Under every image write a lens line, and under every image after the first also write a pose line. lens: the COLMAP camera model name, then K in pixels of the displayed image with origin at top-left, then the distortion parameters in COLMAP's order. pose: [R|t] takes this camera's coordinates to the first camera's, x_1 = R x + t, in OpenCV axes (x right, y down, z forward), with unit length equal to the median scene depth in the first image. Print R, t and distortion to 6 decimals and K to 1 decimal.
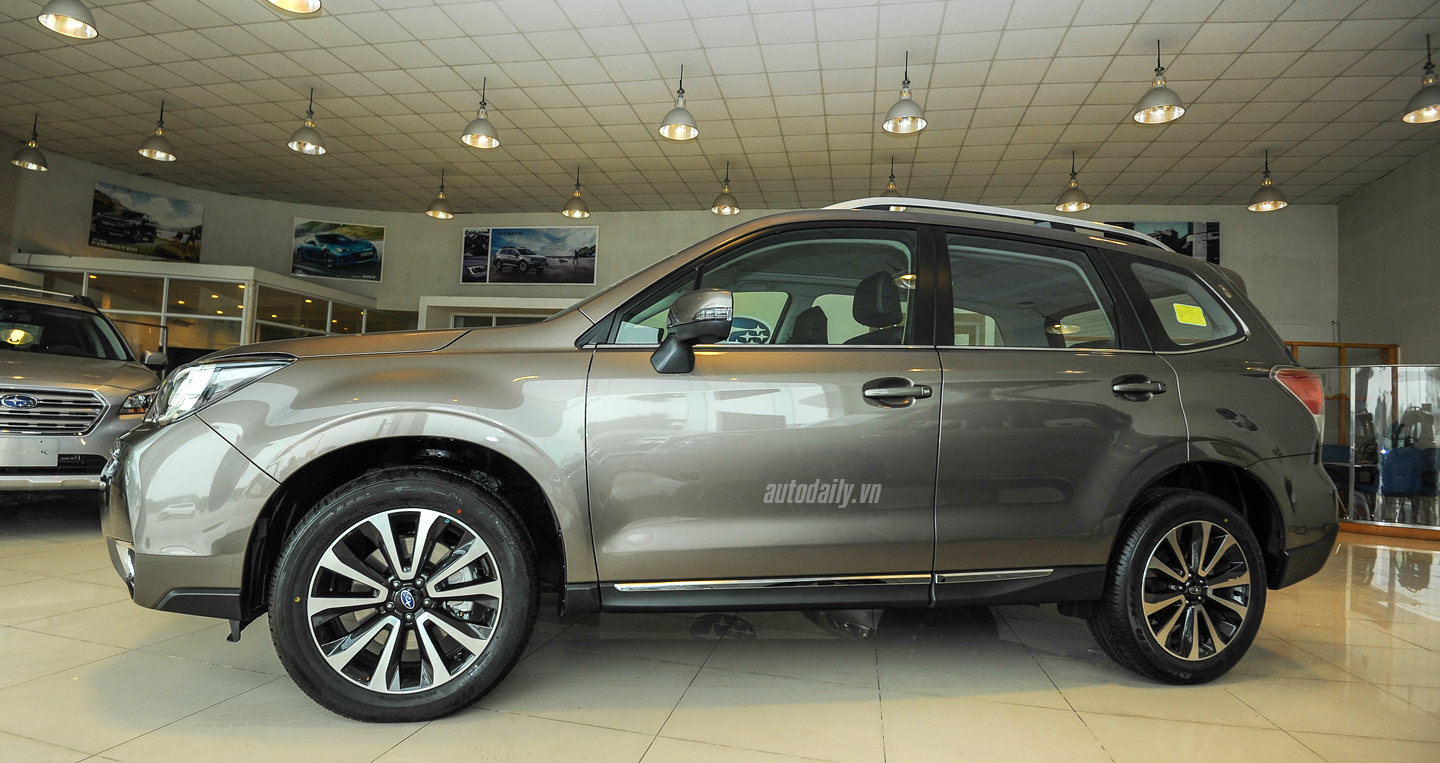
lens RADIAL K [[690.2, 0, 720.0], [0, 690.2, 381.5], [0, 0, 1]] dist [0.000488, 0.000081]
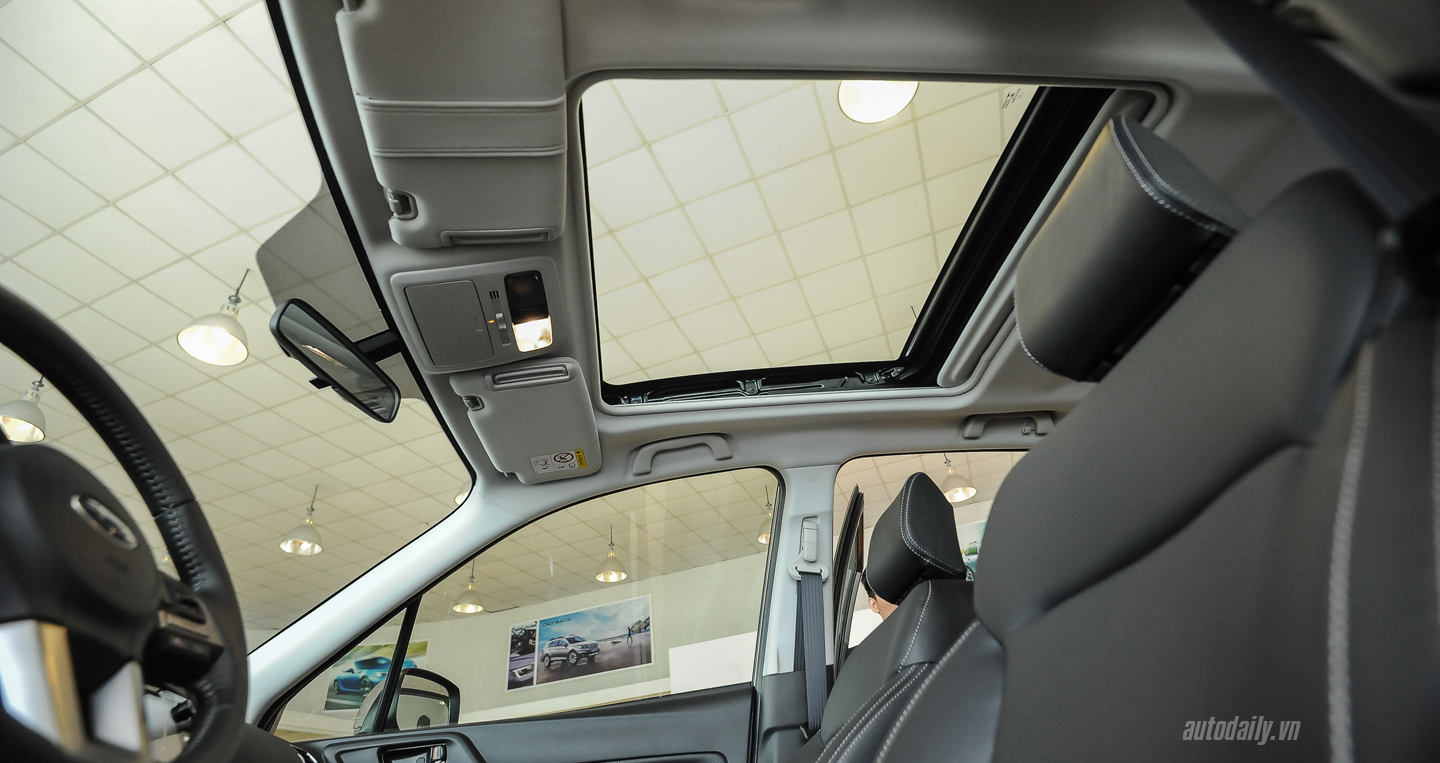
lens RADIAL K [[613.6, 0, 756.1], [0, 613.6, 378.7], [0, 0, 1]] dist [-0.040099, -0.000232]
pose [[0.975916, -0.215989, -0.030604, 0.054135], [0.162107, 0.811917, -0.560813, 0.019463], [0.145978, 0.542346, 0.827376, 0.261615]]
